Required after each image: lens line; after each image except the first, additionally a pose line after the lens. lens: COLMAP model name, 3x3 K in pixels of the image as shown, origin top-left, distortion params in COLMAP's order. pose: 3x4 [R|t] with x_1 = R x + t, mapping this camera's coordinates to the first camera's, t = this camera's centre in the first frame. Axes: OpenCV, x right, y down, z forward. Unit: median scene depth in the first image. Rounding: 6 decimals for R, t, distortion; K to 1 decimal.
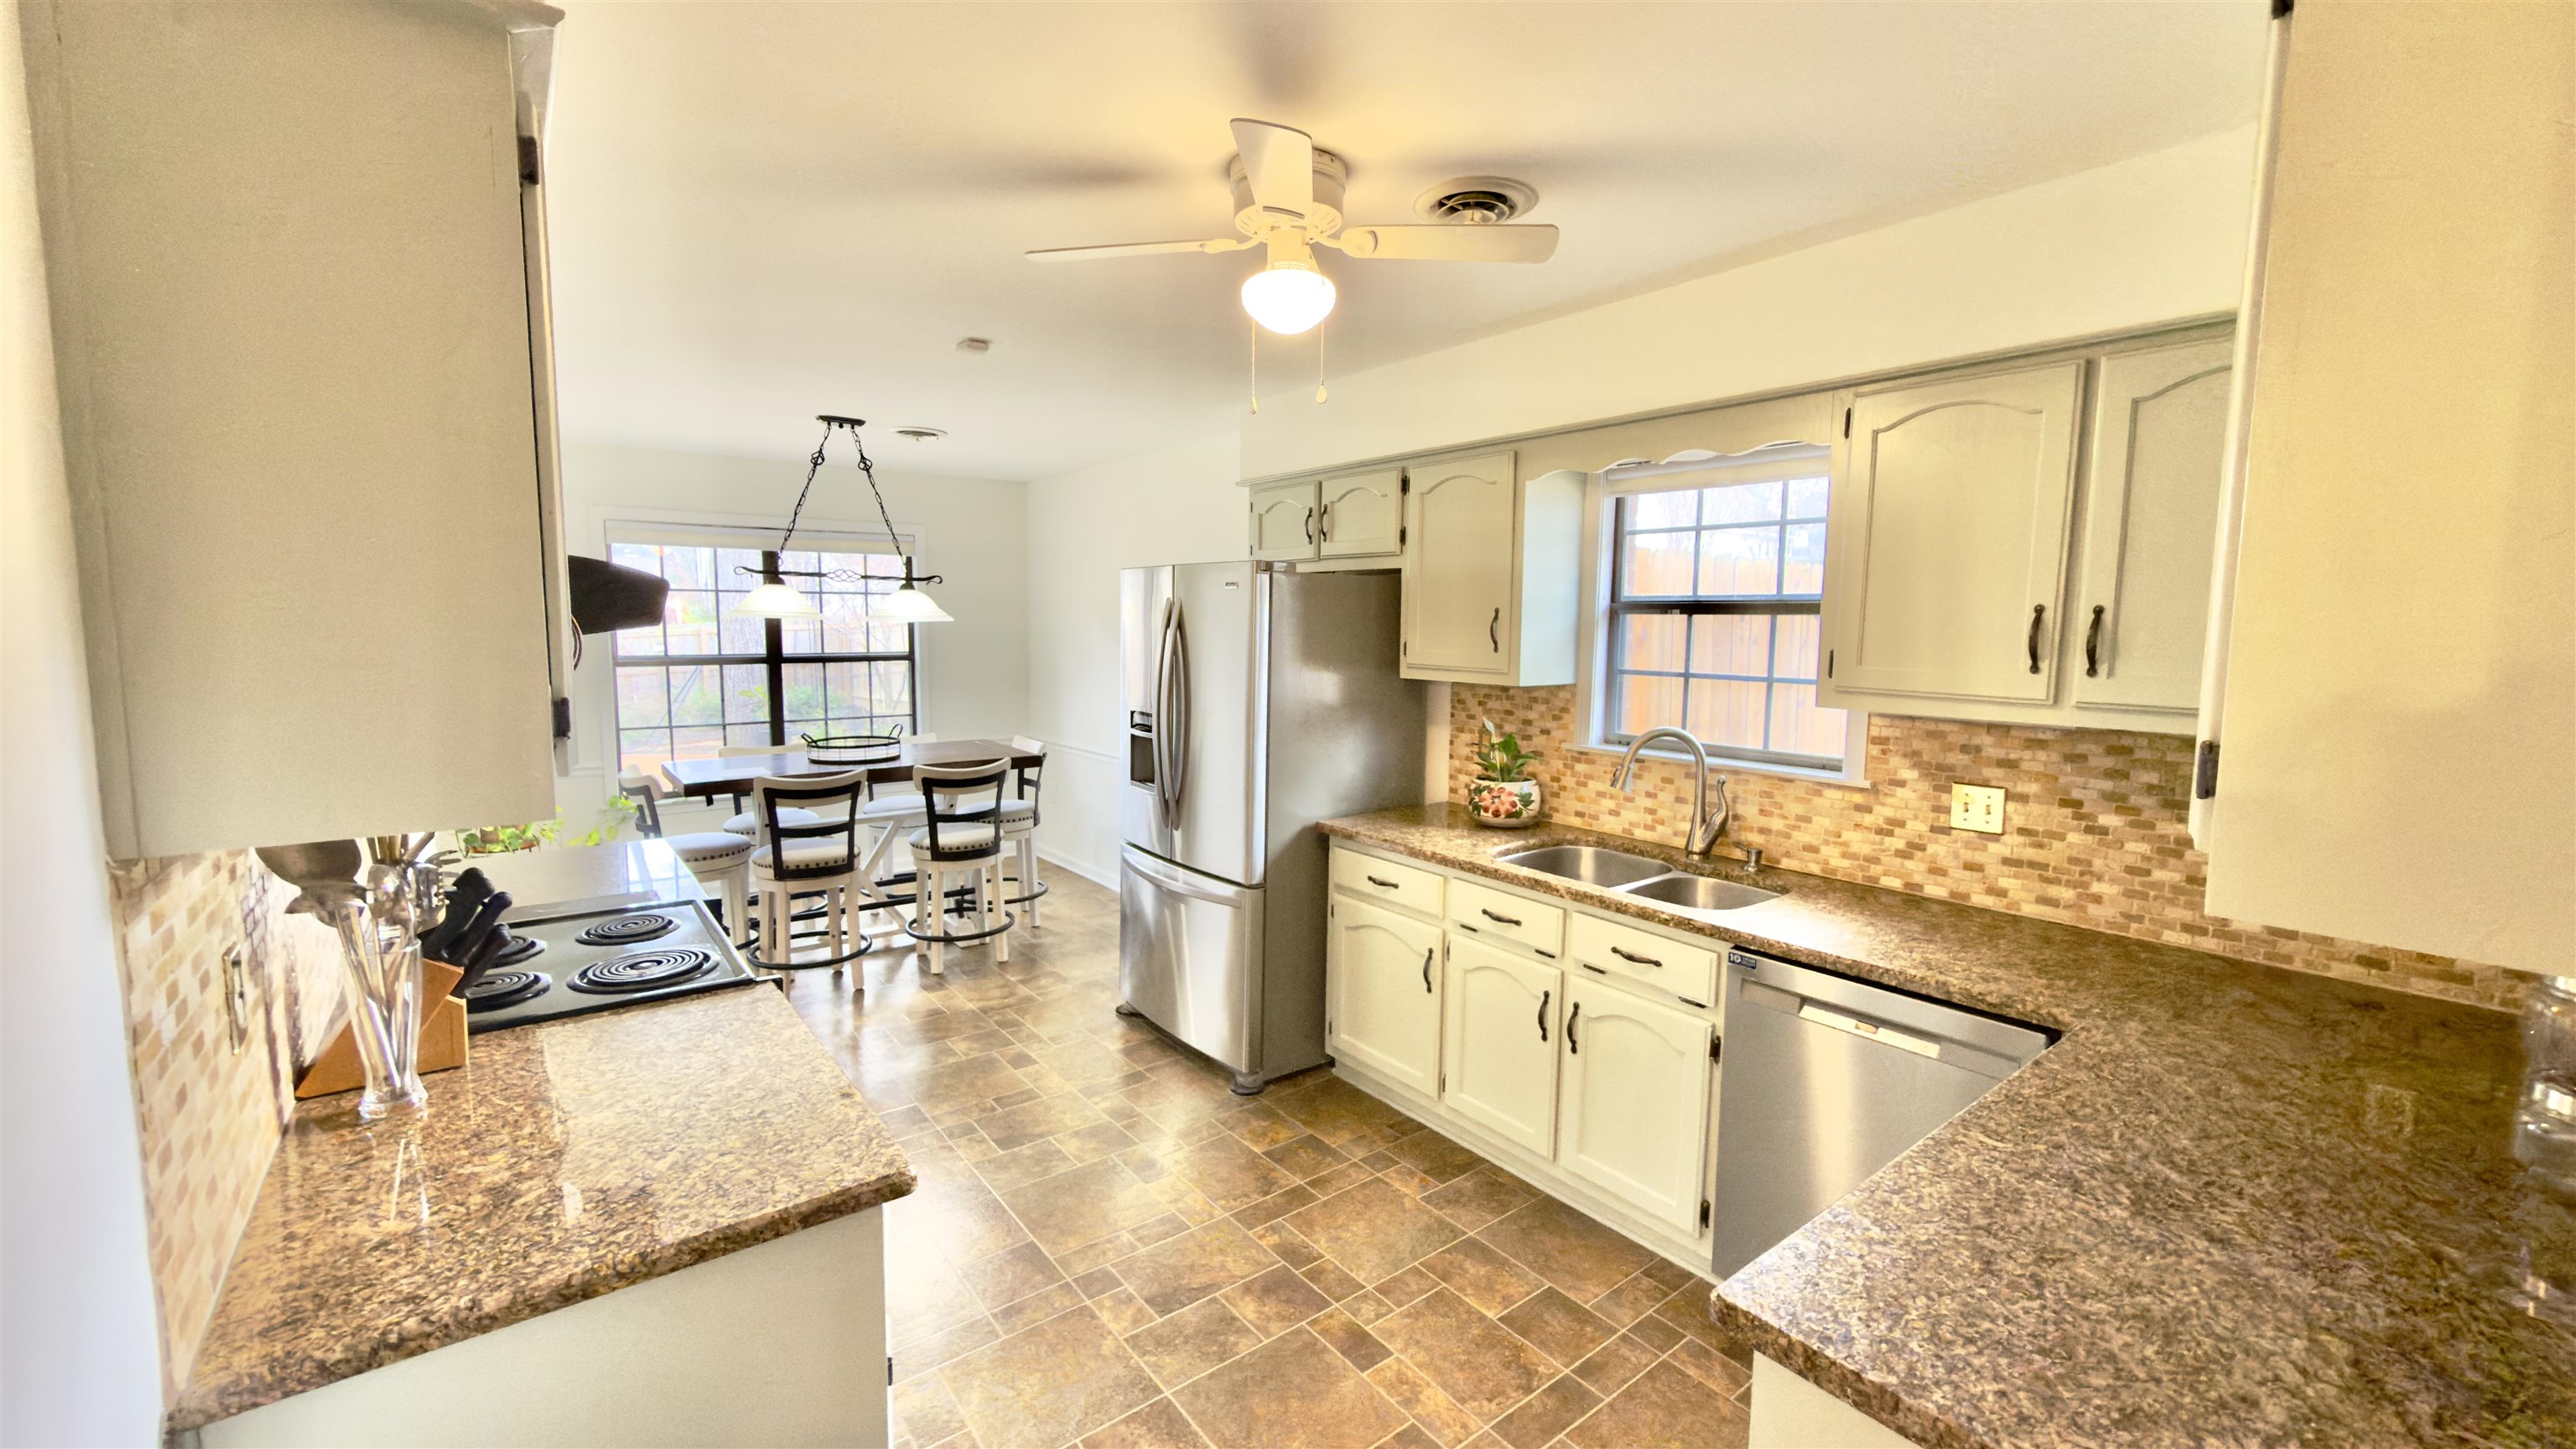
lens RADIAL K [[1030.9, 0, 1292.3], [0, 1030.9, 738.9], [0, 0, 1]] dist [0.003021, 0.000150]
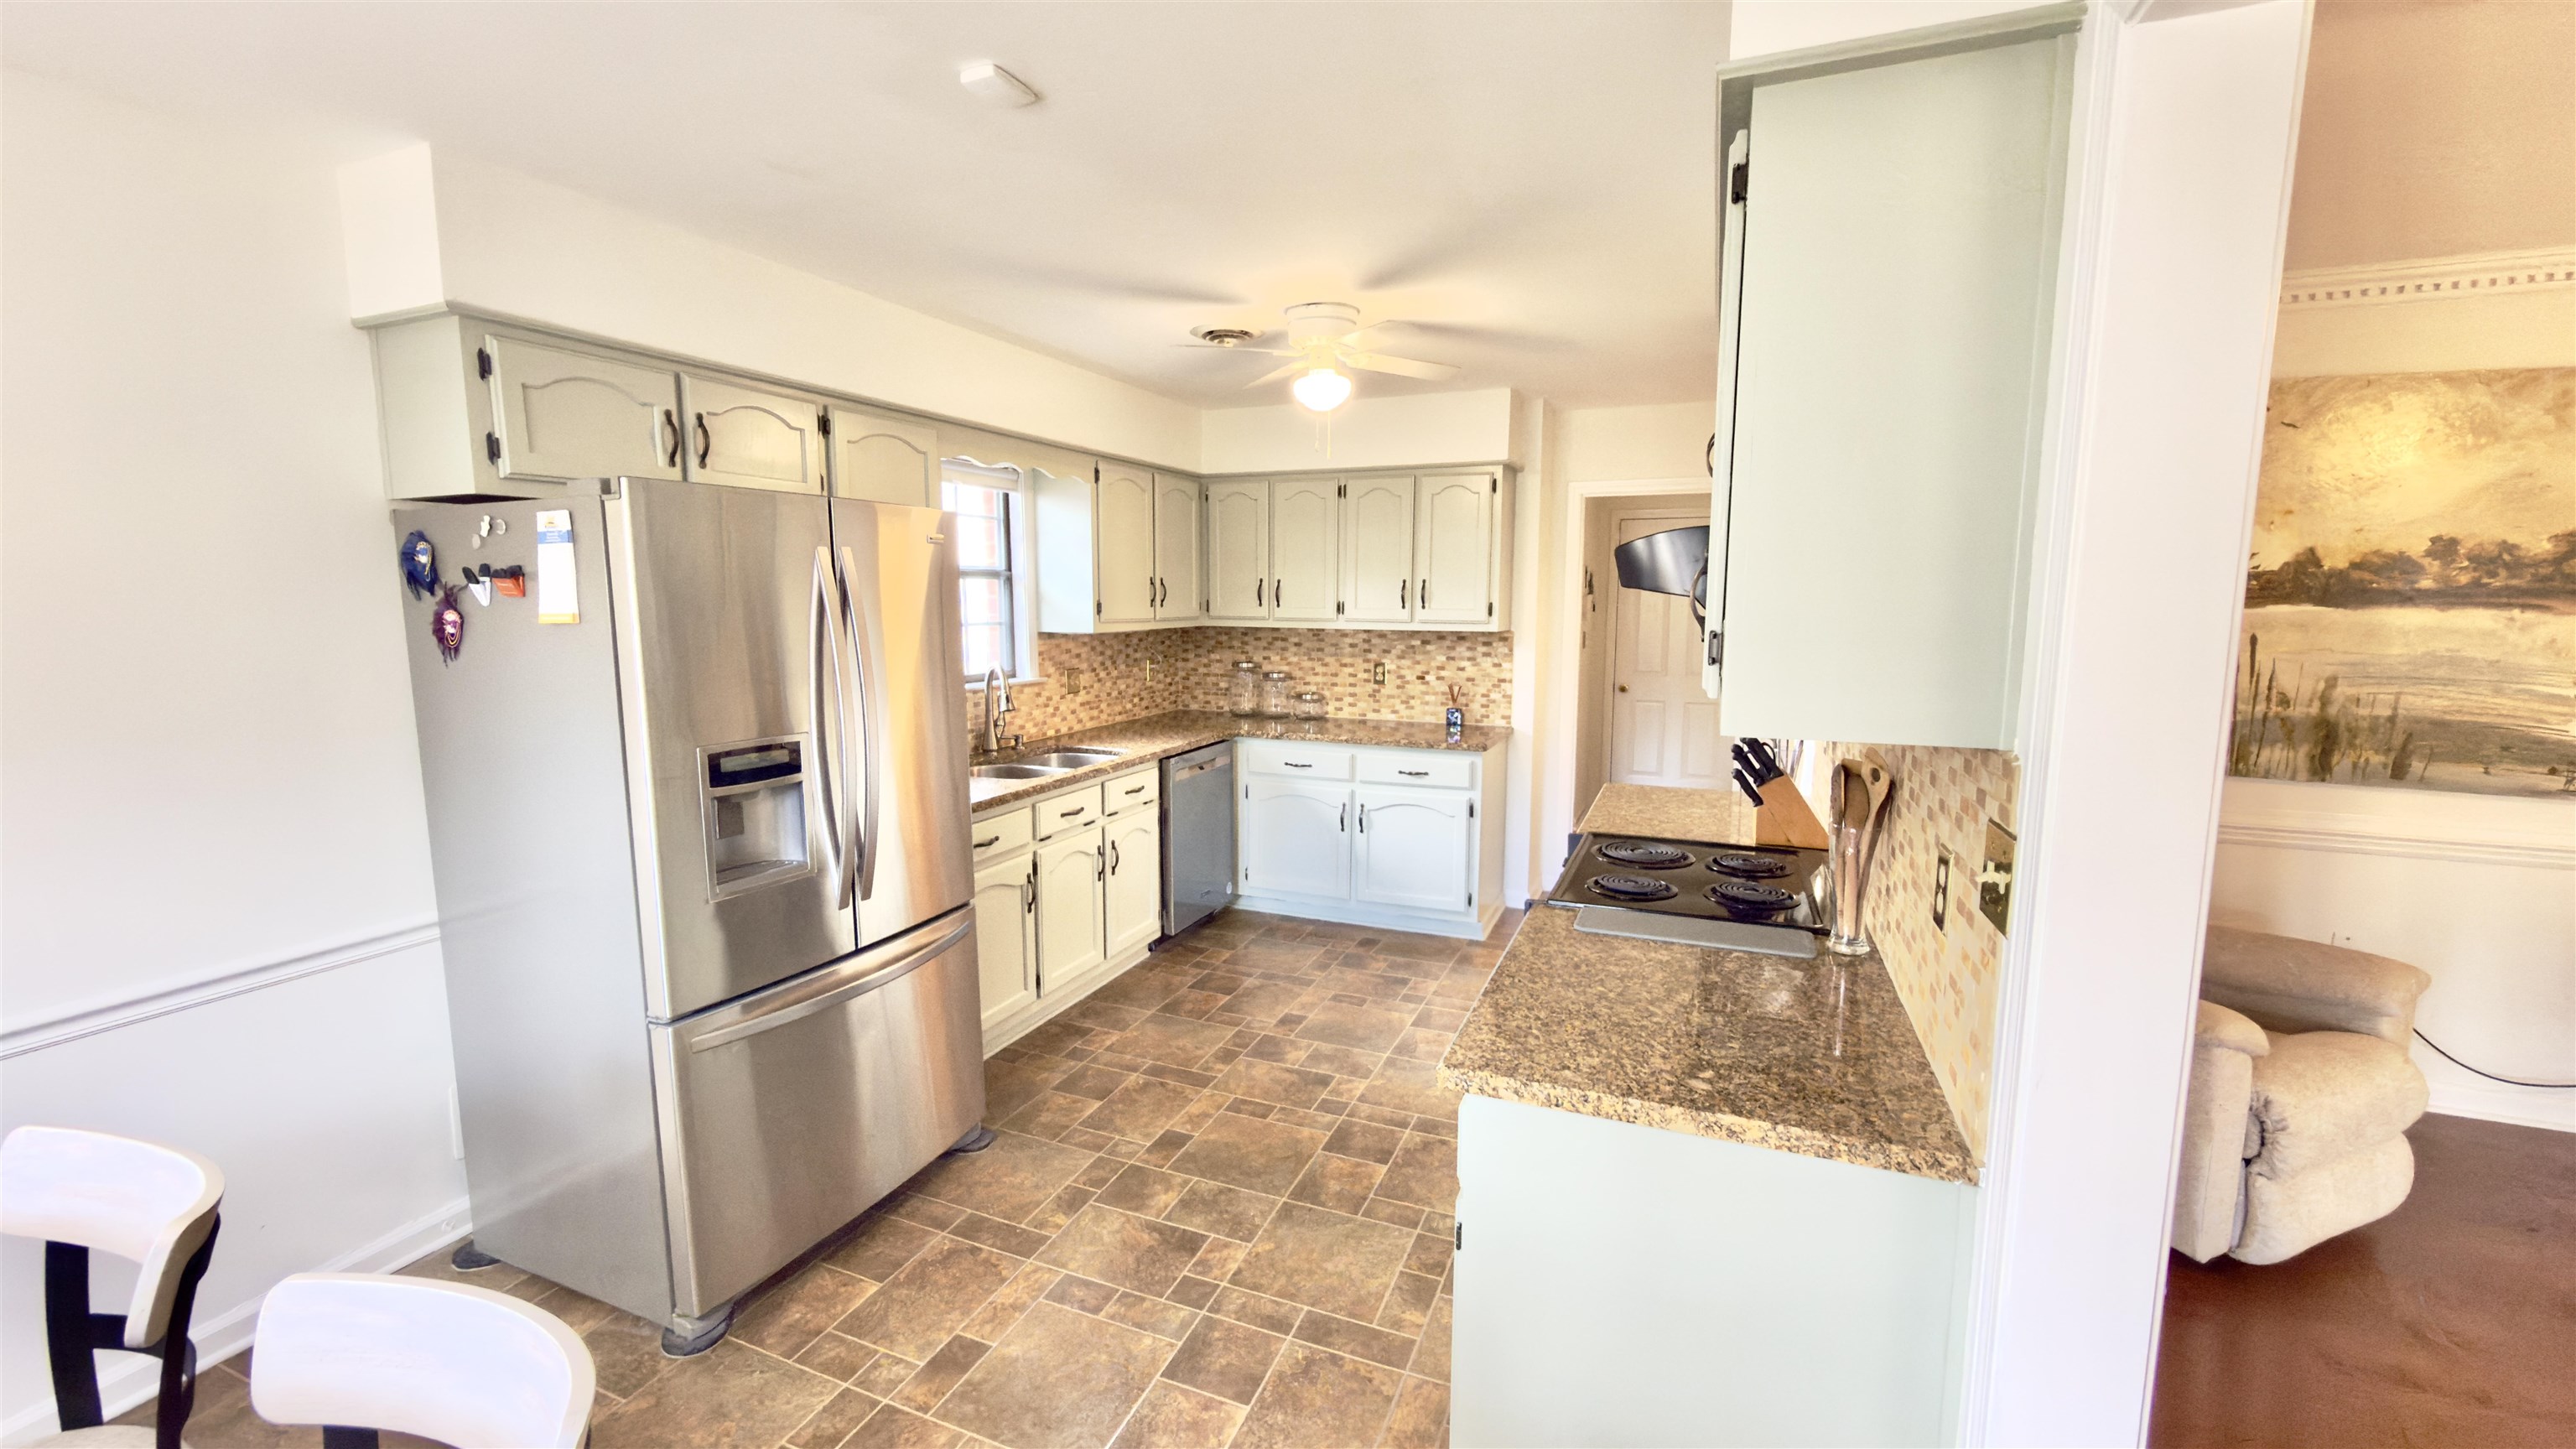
lens RADIAL K [[1030.9, 0, 1301.2], [0, 1030.9, 723.1], [0, 0, 1]] dist [0.003021, 0.000150]
pose [[-0.509008, -0.118615, 0.852550, -1.176869], [0.093356, 0.977010, 0.191669, -0.180795], [-0.855684, 0.177152, -0.486232, 1.537708]]
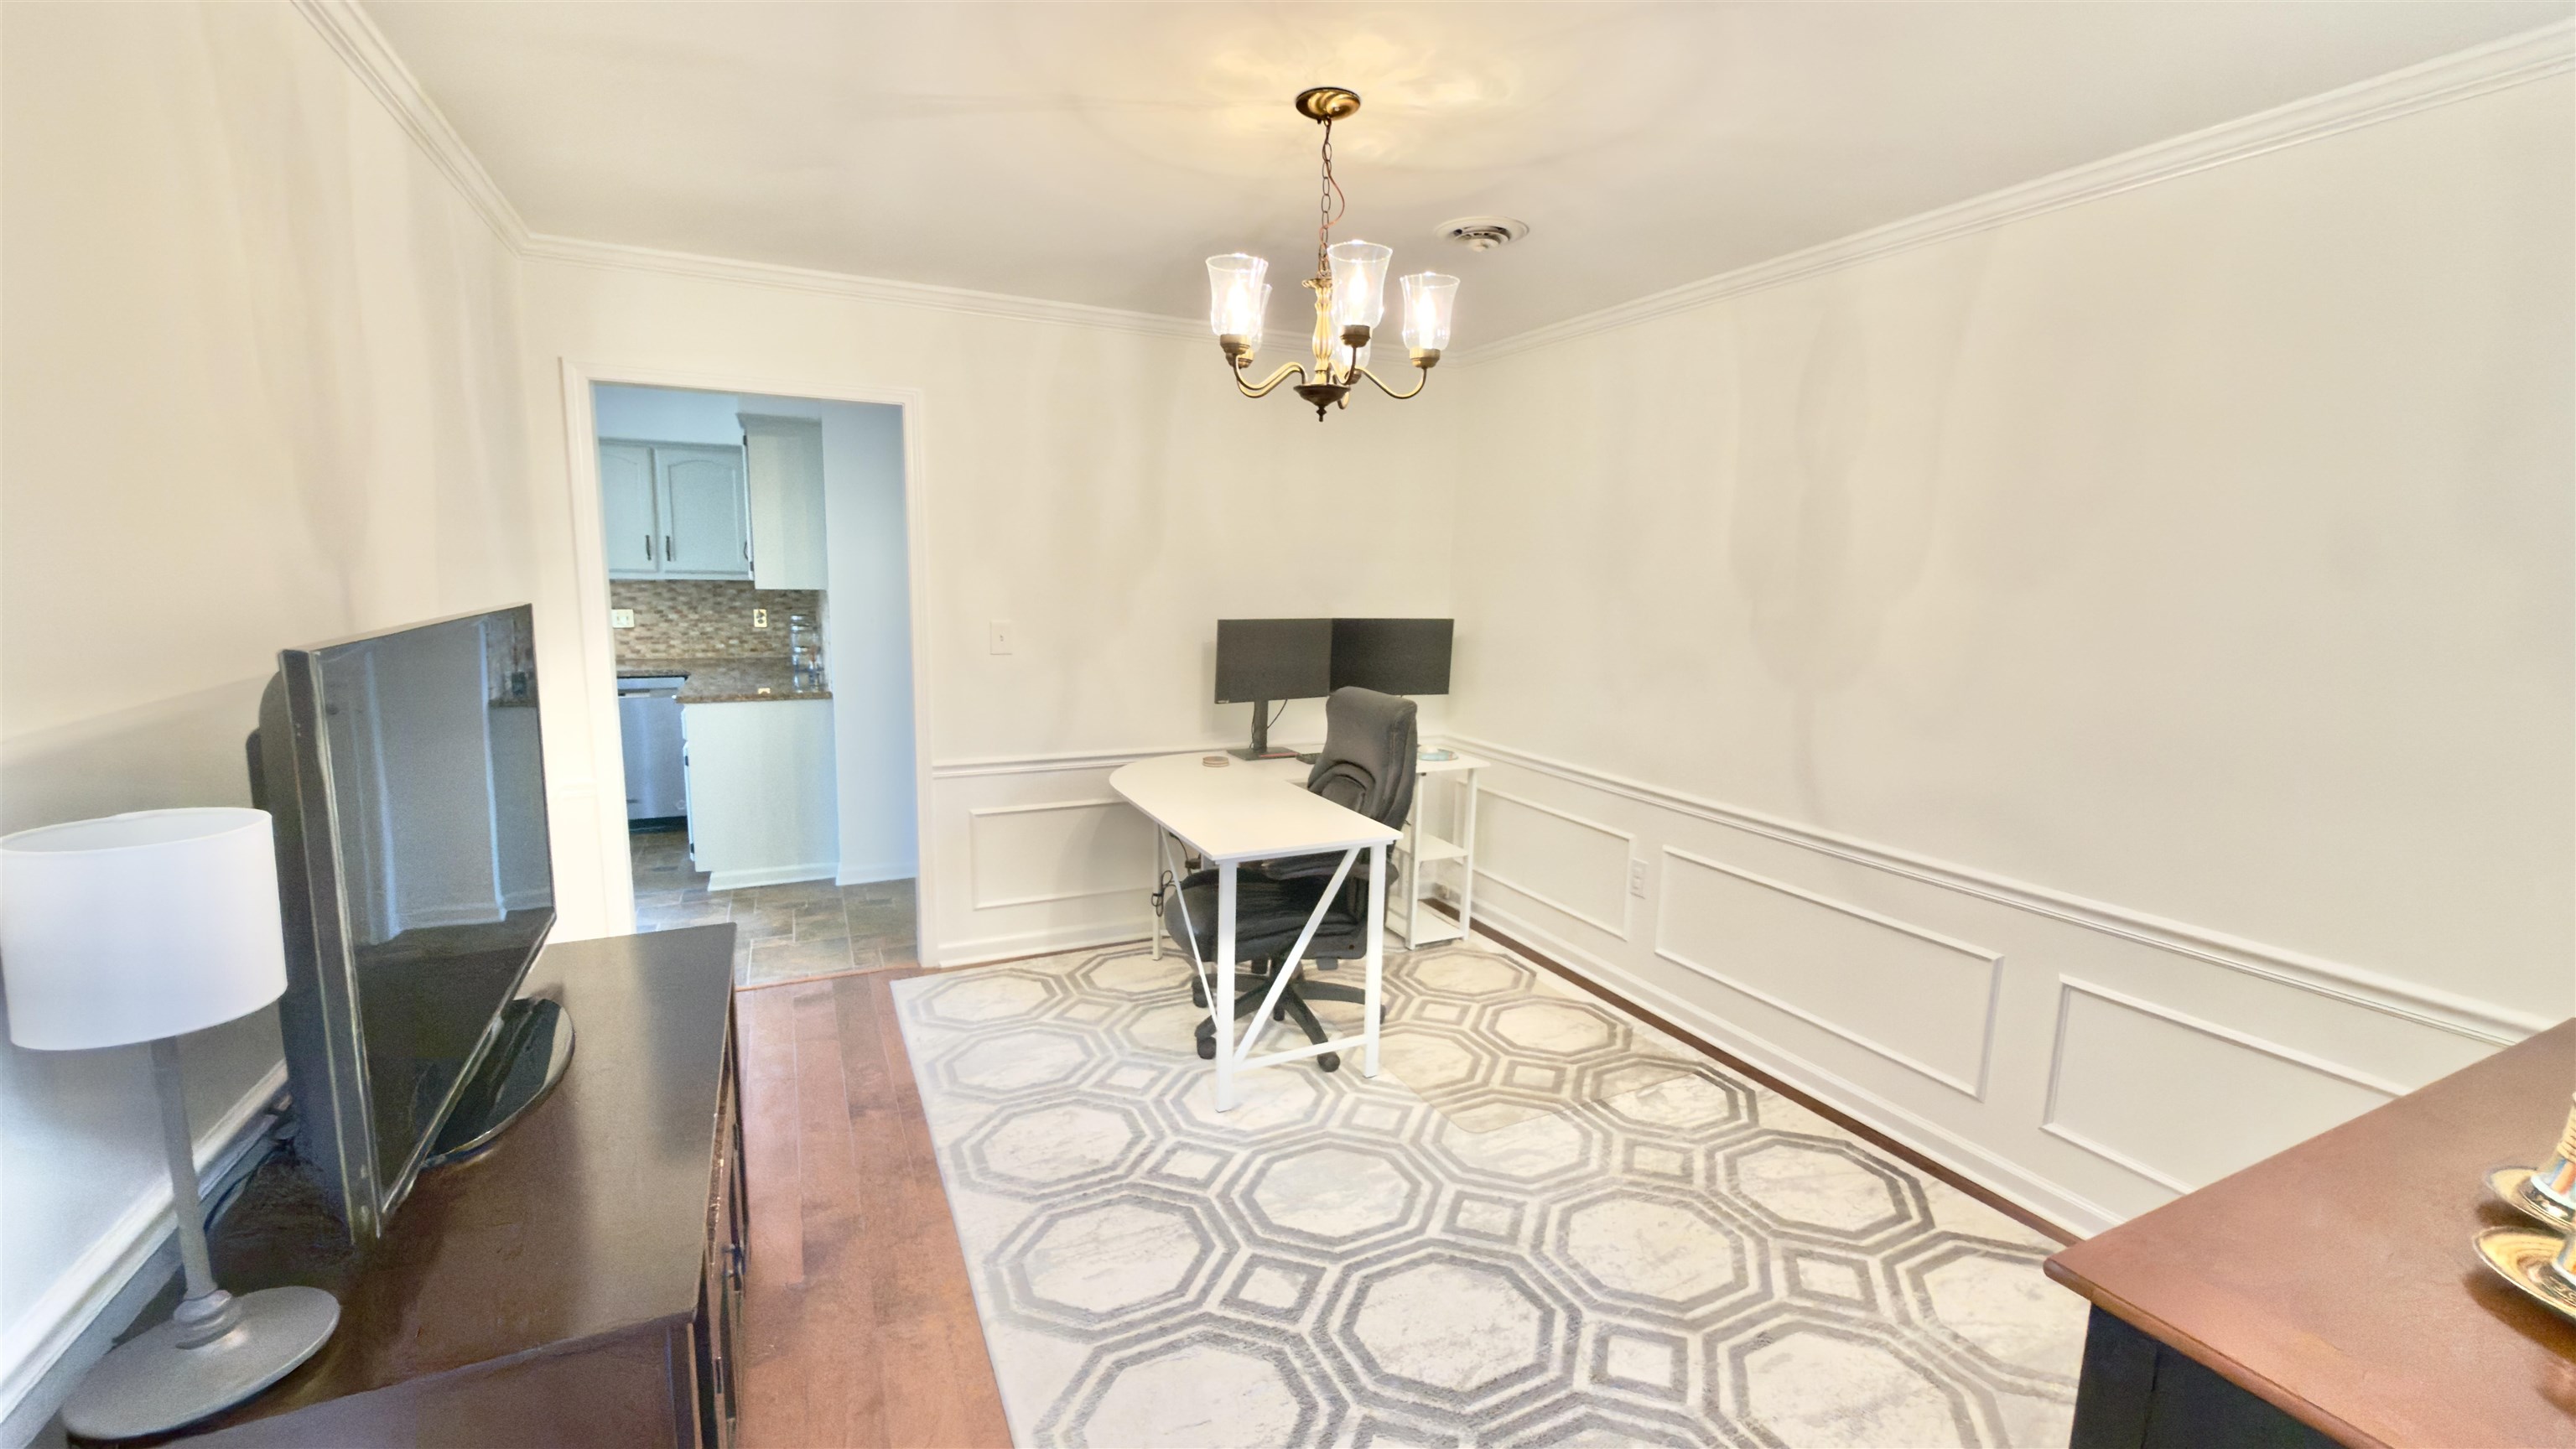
lens RADIAL K [[1030.9, 0, 1280.6], [0, 1030.9, 717.1], [0, 0, 1]] dist [0.003021, 0.000150]
pose [[0.215282, -0.152711, 0.964538, -1.320600], [0.090865, 0.986545, 0.135915, 0.103595], [-0.972315, 0.058383, 0.226262, -0.993455]]
